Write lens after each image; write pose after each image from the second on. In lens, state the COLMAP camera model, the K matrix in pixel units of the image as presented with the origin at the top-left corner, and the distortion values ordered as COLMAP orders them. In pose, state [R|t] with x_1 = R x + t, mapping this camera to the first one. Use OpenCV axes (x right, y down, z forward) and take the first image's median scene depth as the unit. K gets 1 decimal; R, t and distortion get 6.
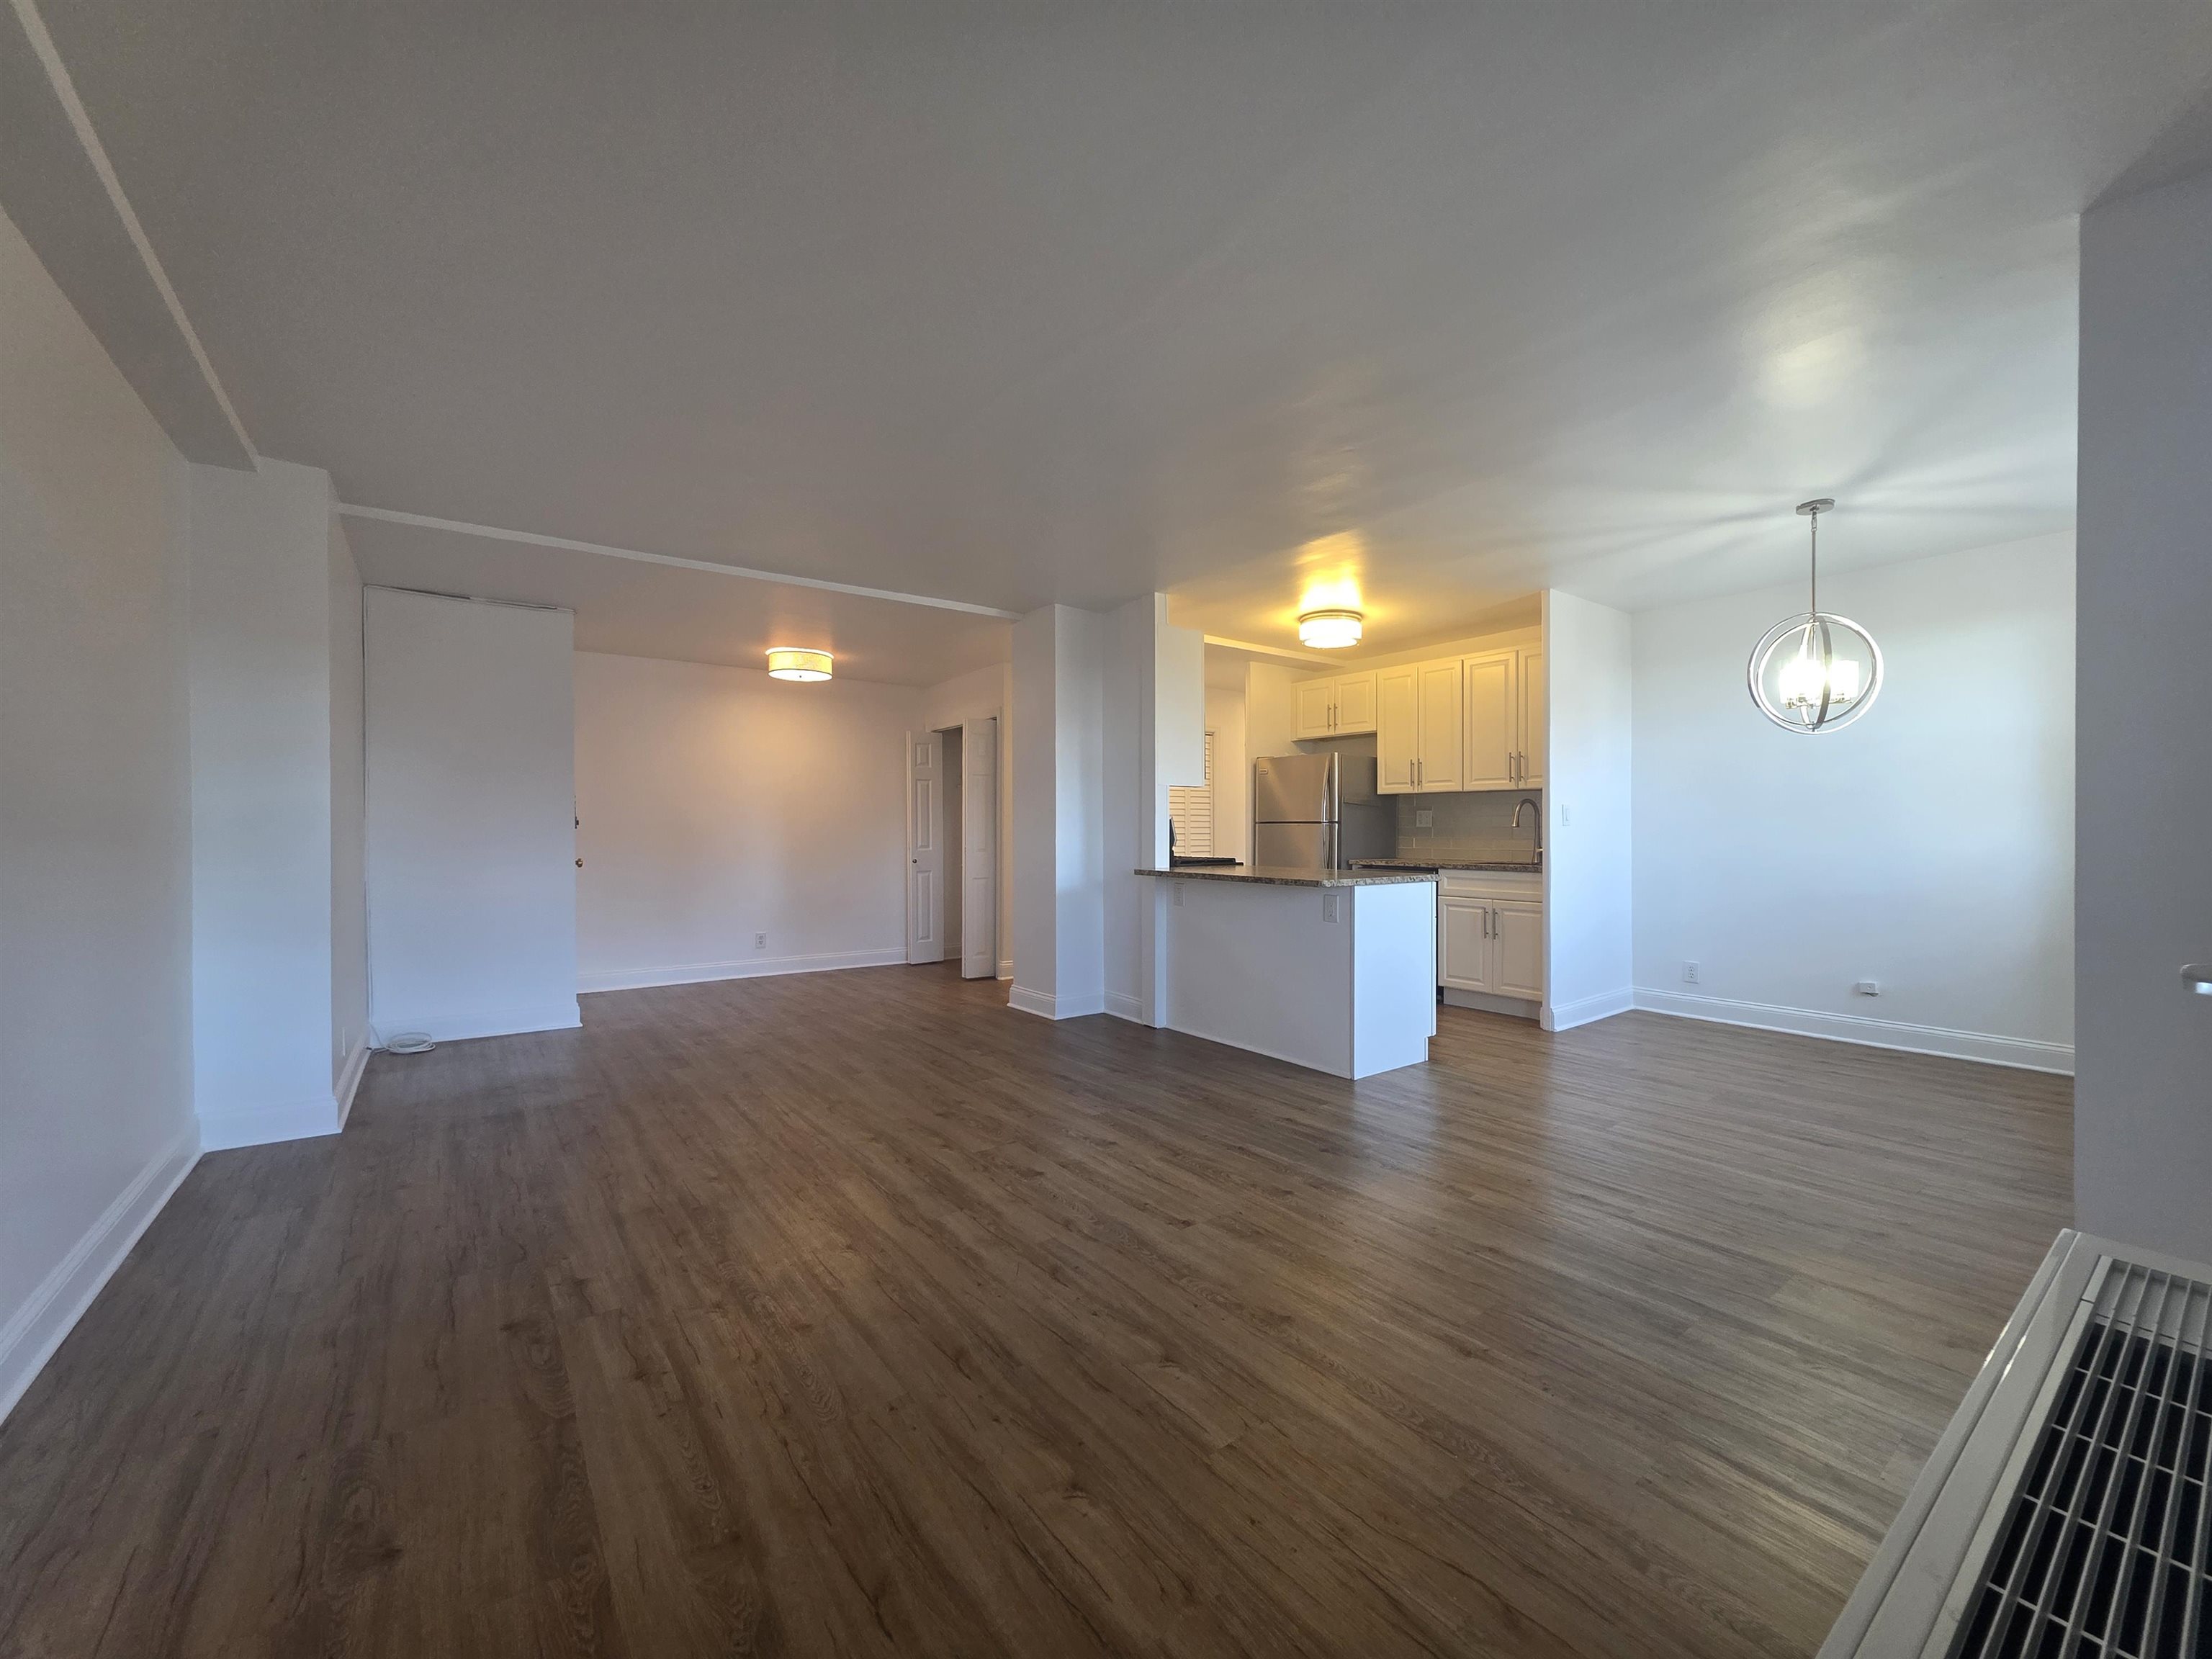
lens RADIAL K [[880.3, 0, 1121.5], [0, 880.3, 829.5], [0, 0, 1]] dist [0.003460, 0.000050]
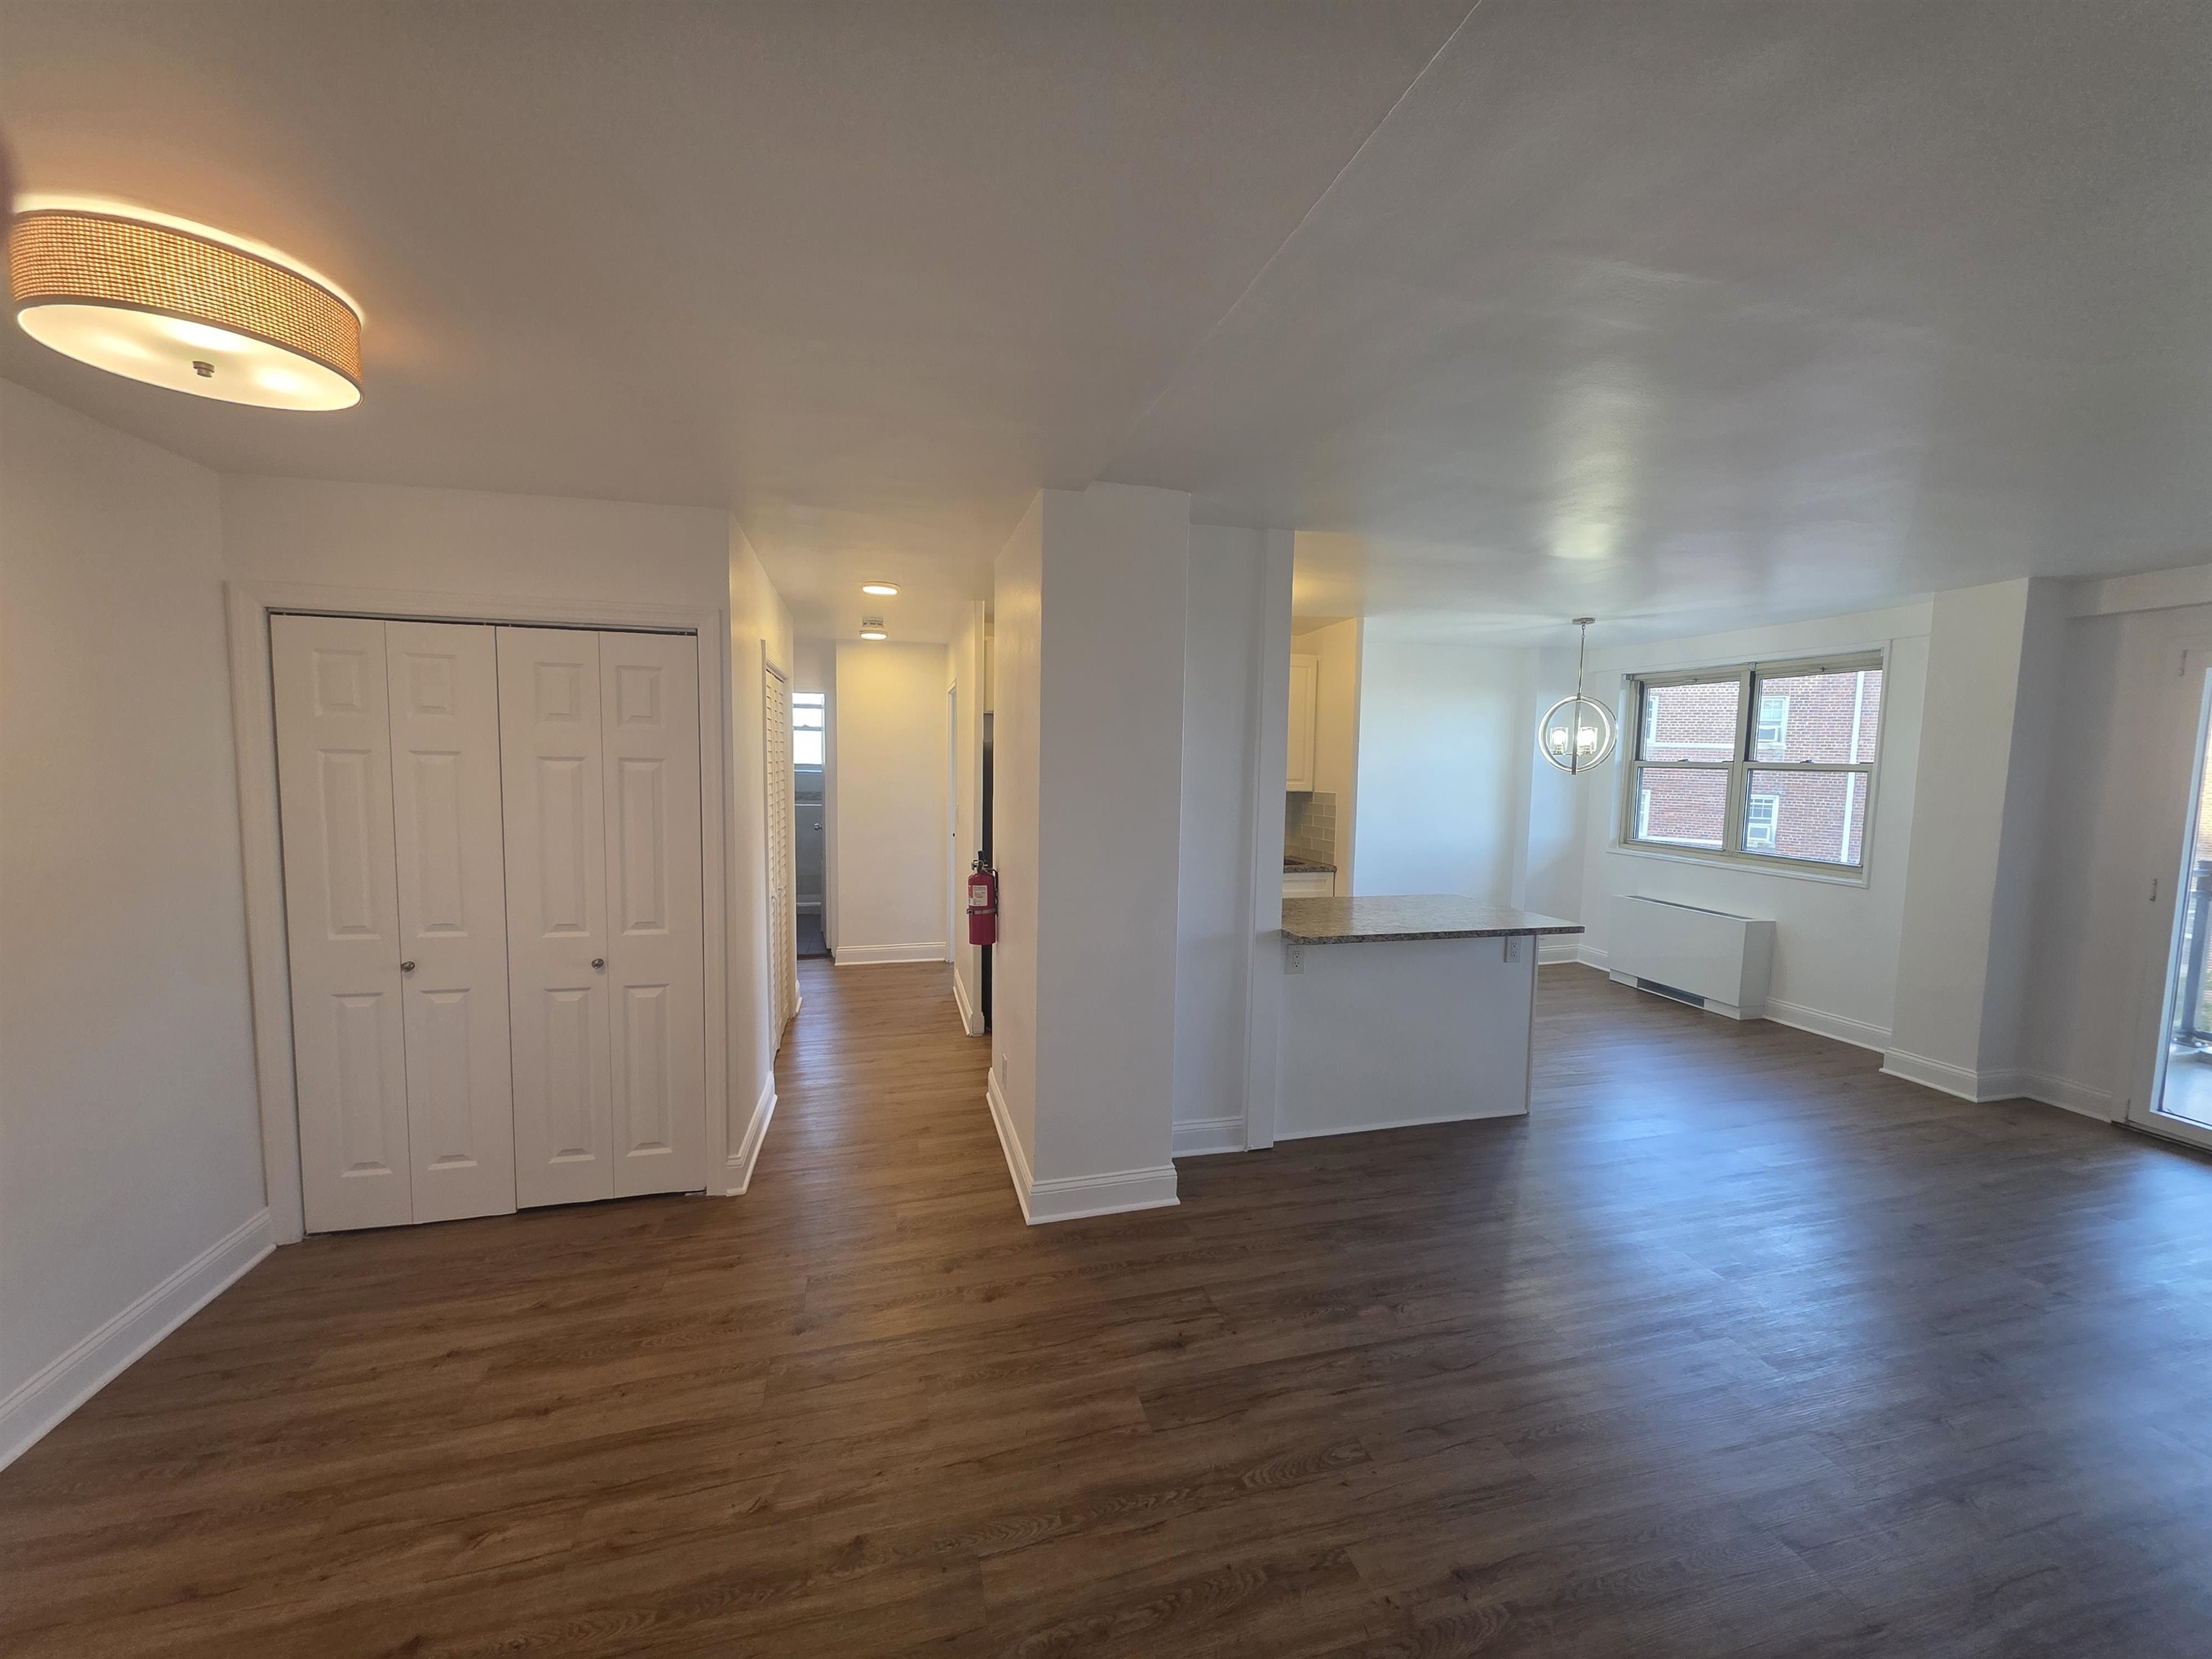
lens RADIAL K [[880.3, 0, 1120.7], [0, 880.3, 833.1], [0, 0, 1]] dist [0.003460, 0.000050]
pose [[0.366750, -0.070452, 0.927648, -0.877949], [-0.015367, 0.996534, 0.081759, -0.117456], [-0.930193, -0.044240, 0.364396, 1.154497]]
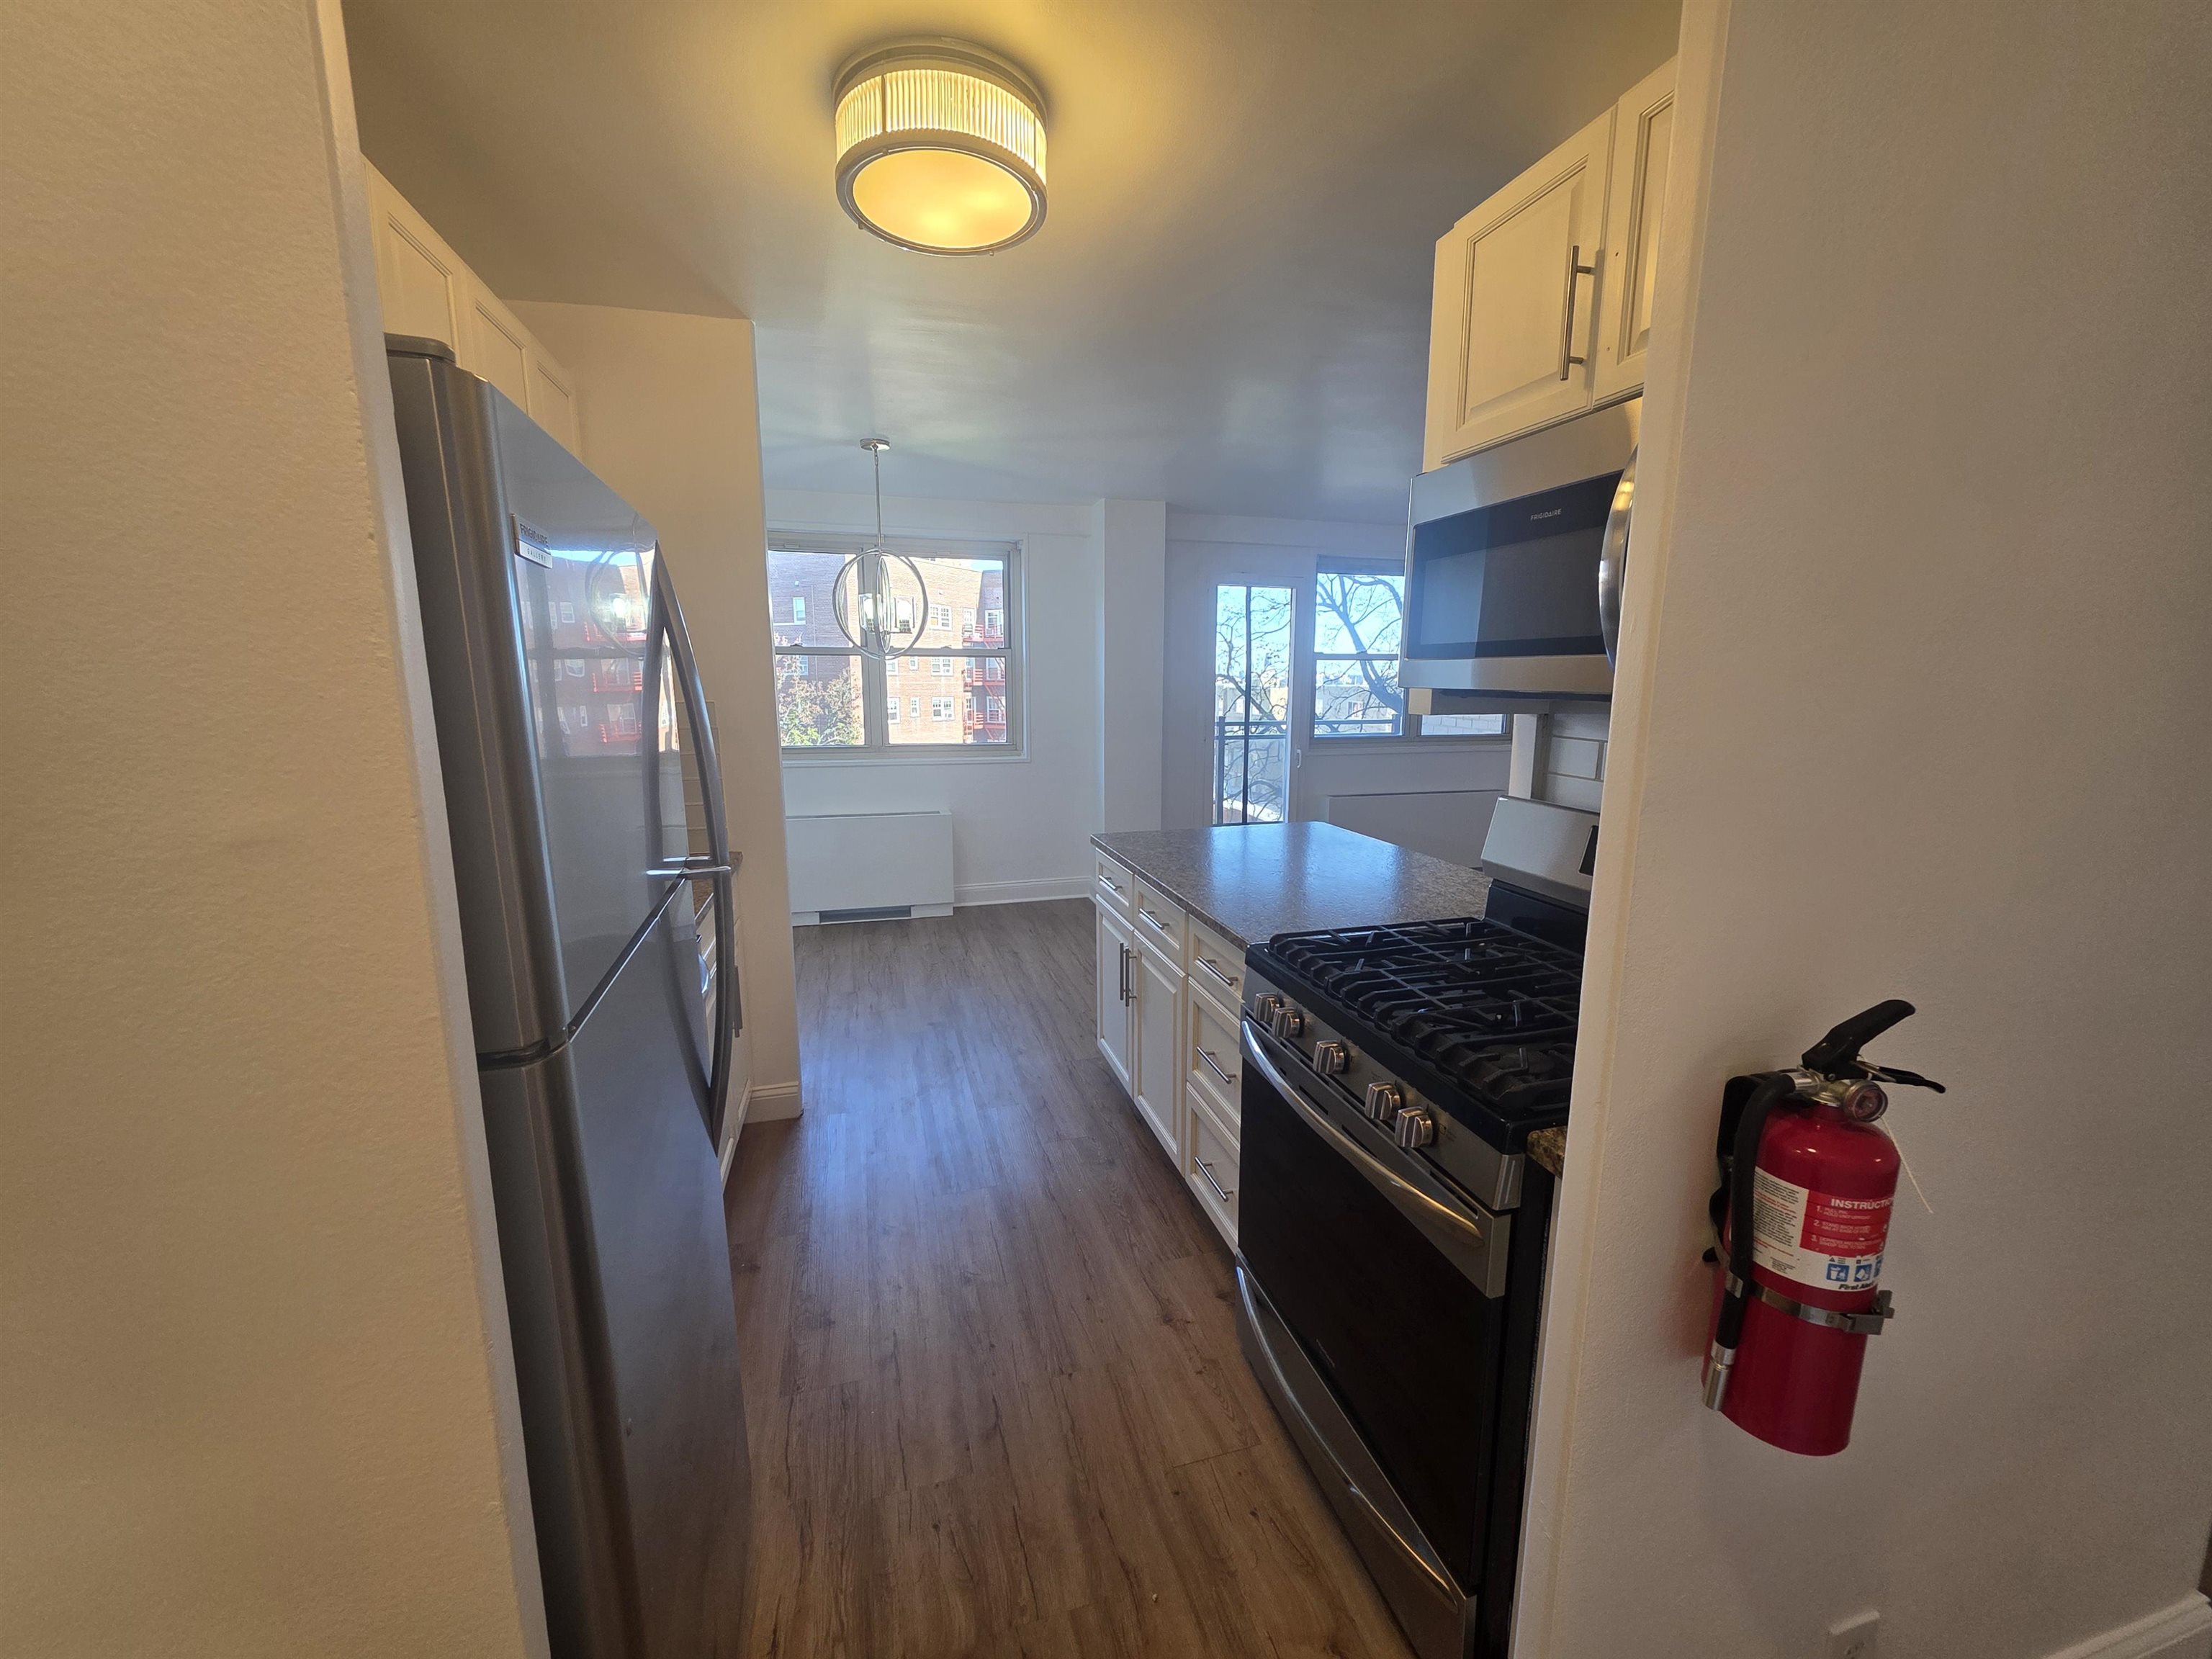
lens RADIAL K [[880.3, 0, 1116.9], [0, 880.3, 841.9], [0, 0, 1]] dist [0.003460, 0.000050]
pose [[-0.933673, -0.075759, 0.350022, 0.107662], [-0.004849, 0.979954, 0.199167, -0.107547], [-0.358094, 0.184259, -0.915324, 1.928700]]
